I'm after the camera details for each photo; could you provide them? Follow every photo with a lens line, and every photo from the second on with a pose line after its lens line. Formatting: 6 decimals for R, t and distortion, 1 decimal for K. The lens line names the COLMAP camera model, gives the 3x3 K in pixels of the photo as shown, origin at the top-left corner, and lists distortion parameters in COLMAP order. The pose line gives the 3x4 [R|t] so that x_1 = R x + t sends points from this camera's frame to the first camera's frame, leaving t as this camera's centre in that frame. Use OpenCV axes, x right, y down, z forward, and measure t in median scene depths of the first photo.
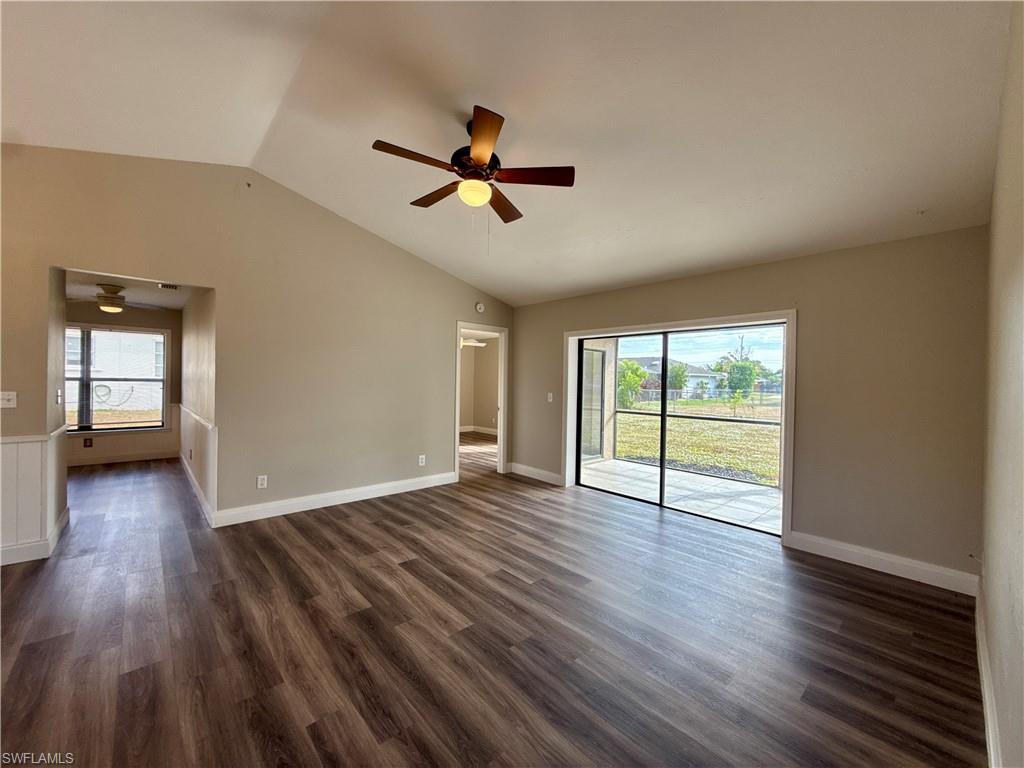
lens RADIAL K [[408.8, 0, 513.5], [0, 408.8, 387.4], [0, 0, 1]] dist [0.004031, 0.000663]
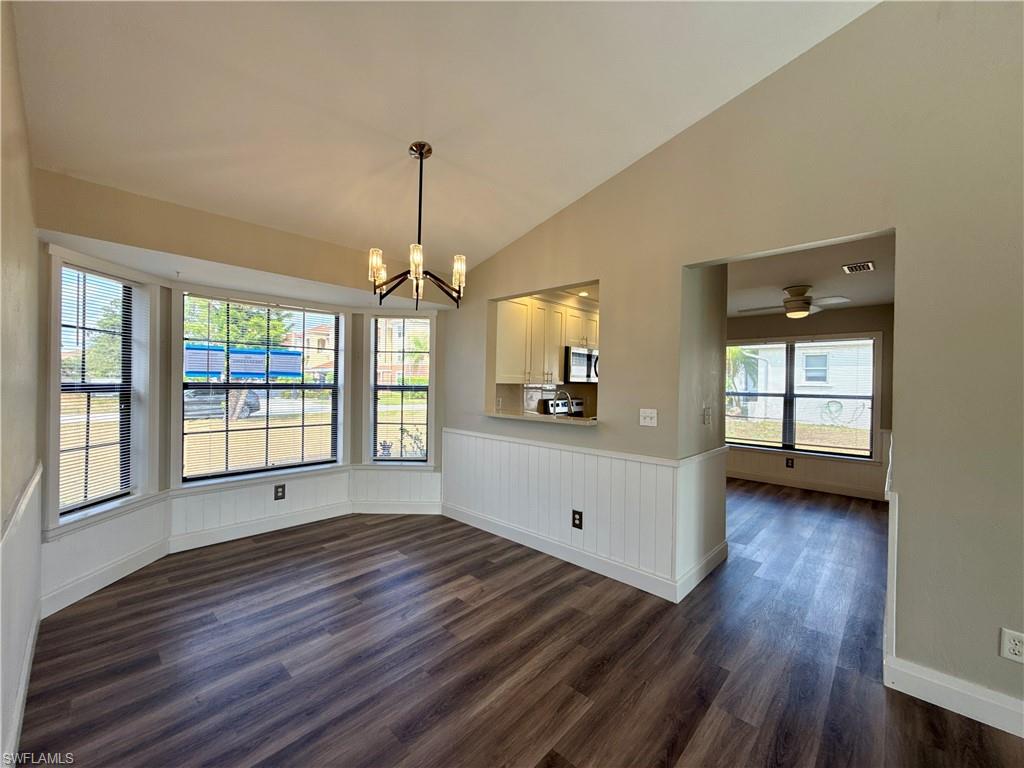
lens RADIAL K [[408.8, 0, 510.9], [0, 408.8, 383.5], [0, 0, 1]] dist [0.004031, 0.000663]
pose [[0.077635, -0.015690, -0.996858, -0.242257], [-0.031460, 0.999340, -0.018179, -0.016338], [0.996485, 0.032772, 0.077090, 0.471618]]
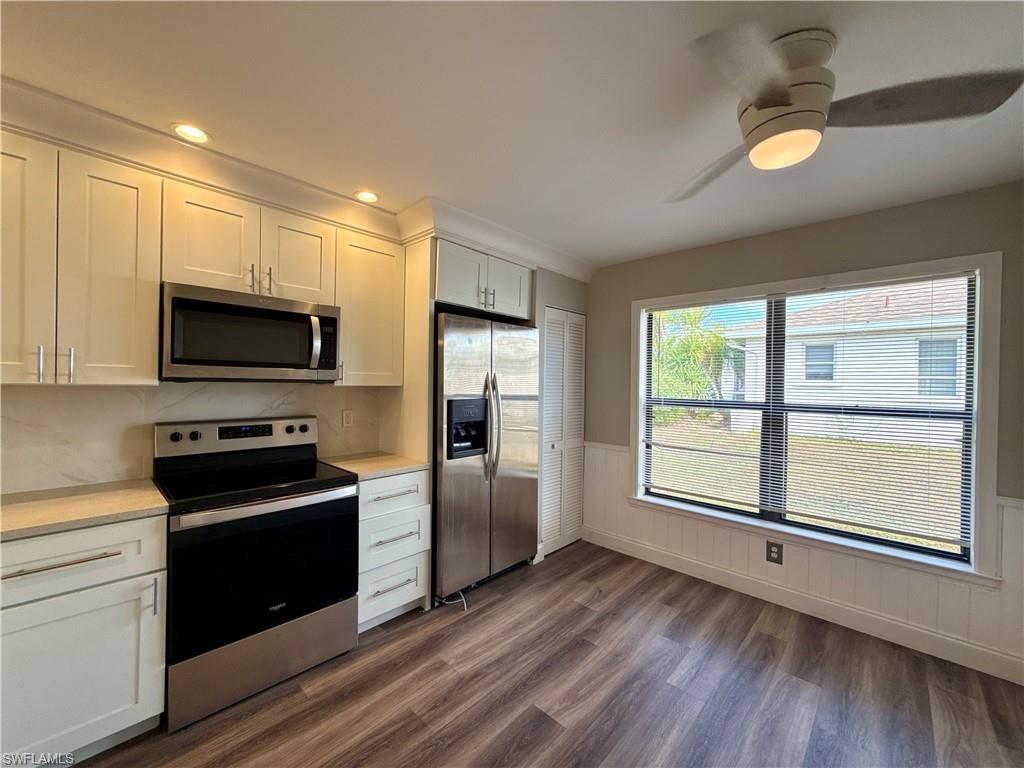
lens RADIAL K [[408.8, 0, 522.0], [0, 408.8, 386.0], [0, 0, 1]] dist [0.004031, 0.000663]
pose [[0.097454, -0.010716, -0.995182, -1.032827], [-0.029597, 0.999469, -0.013660, -0.047595], [0.994800, 0.030786, 0.097085, 1.131424]]
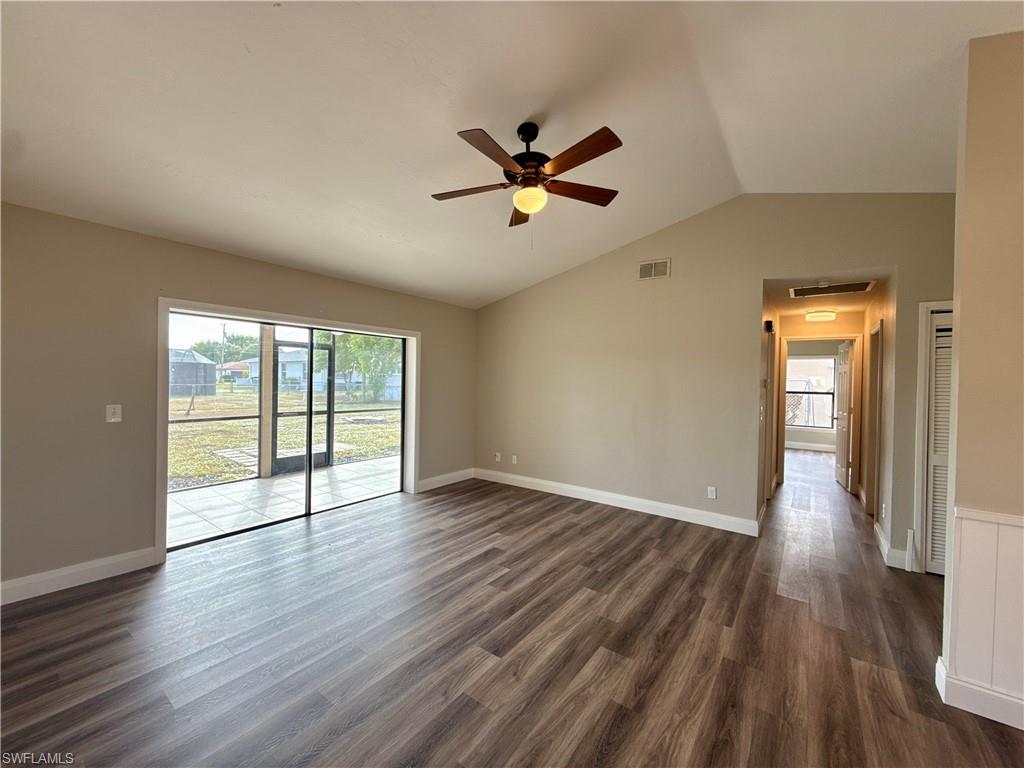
lens RADIAL K [[408.8, 0, 510.5], [0, 408.8, 382.6], [0, 0, 1]] dist [0.004031, 0.000663]
pose [[-0.199578, -0.030625, 0.979403, -0.785642], [-0.009110, 0.999526, 0.029397, -0.050938], [-0.979840, -0.003056, -0.199763, 0.919776]]
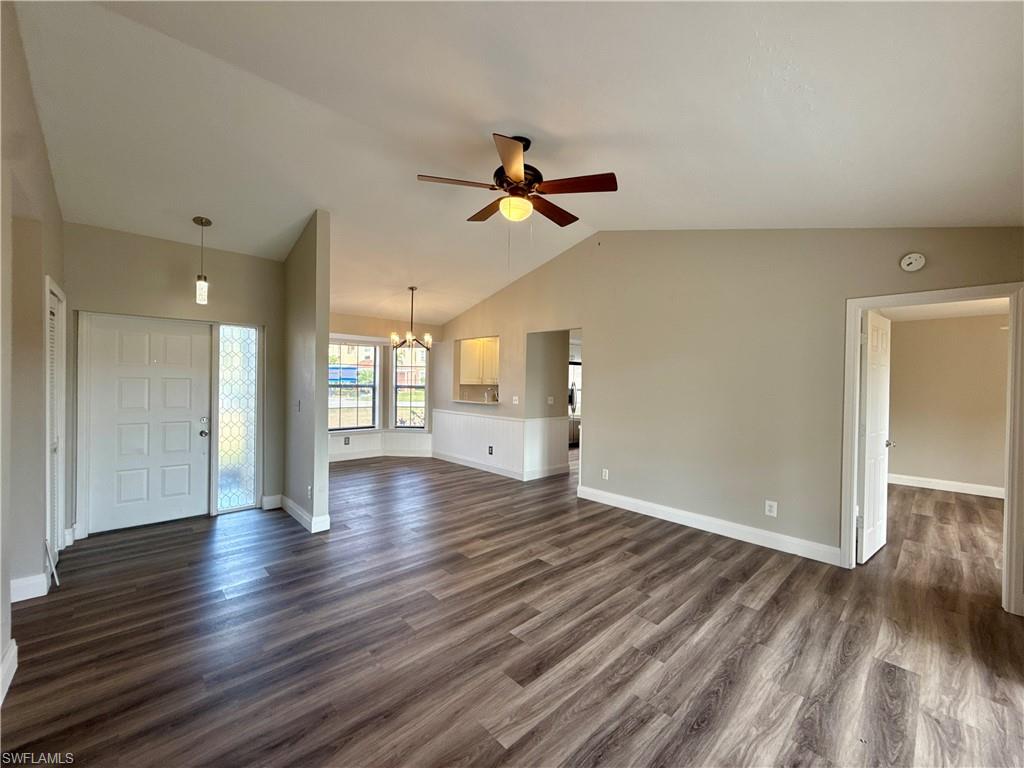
lens RADIAL K [[408.8, 0, 505.4], [0, 408.8, 386.7], [0, 0, 1]] dist [0.004031, 0.000663]
pose [[0.006703, -0.003865, -0.999970, 0.676037], [-0.030637, 0.999522, -0.004069, -0.022126], [0.999508, 0.030663, 0.006582, 0.727106]]
